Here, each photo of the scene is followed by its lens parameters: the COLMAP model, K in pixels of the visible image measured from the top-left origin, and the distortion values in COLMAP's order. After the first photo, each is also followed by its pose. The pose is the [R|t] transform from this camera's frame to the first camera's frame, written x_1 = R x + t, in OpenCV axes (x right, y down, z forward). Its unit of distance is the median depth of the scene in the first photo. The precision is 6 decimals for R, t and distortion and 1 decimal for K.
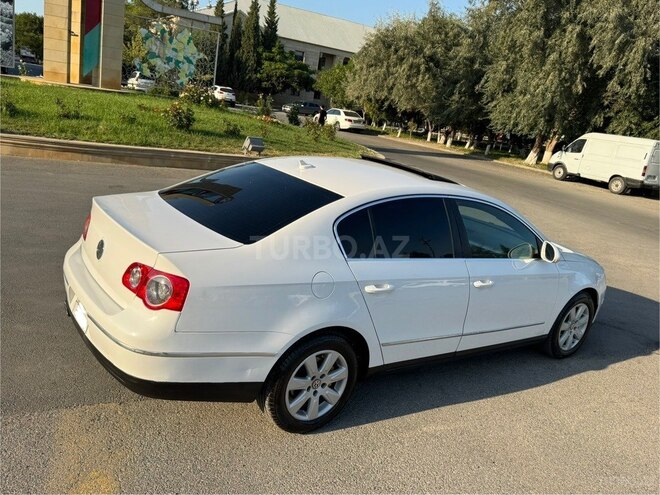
lens RADIAL K [[555.0, 0, 332.3], [0, 555.0, 248.3], [0, 0, 1]] dist [0.084187, -0.149609]
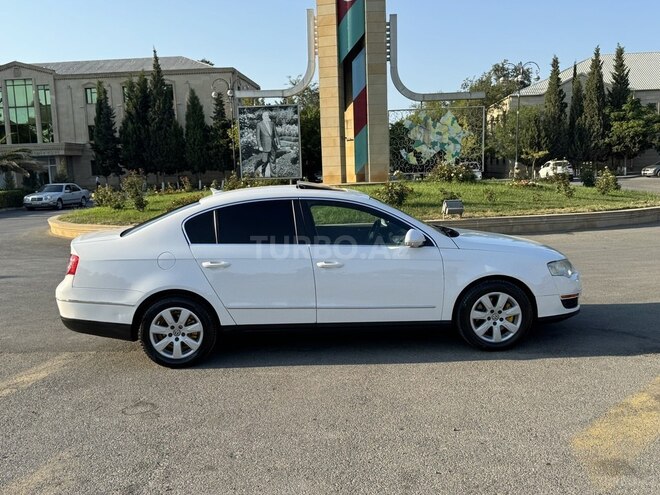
lens RADIAL K [[653.1, 0, 330.0], [0, 653.1, 247.5], [0, 0, 1]] dist [0.157152, -0.348544]
pose [[0.815116, -0.110457, -0.568670, 0.191210], [0.009465, 0.984062, -0.177575, 0.049366], [0.579220, 0.139362, 0.803170, -0.025794]]
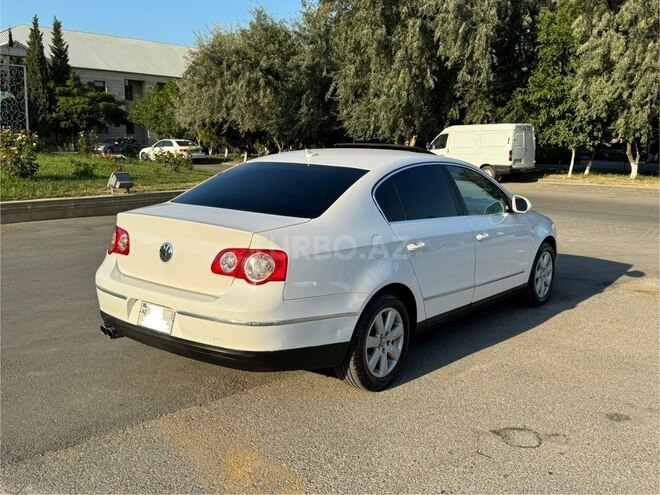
lens RADIAL K [[653.1, 0, 330.0], [0, 653.1, 247.5], [0, 0, 1]] dist [0.157152, -0.348544]
pose [[0.952347, -0.175954, 0.249149, -0.060854], [0.193975, 0.979755, -0.049530, 0.015914], [-0.235390, 0.095498, 0.967198, -0.032975]]
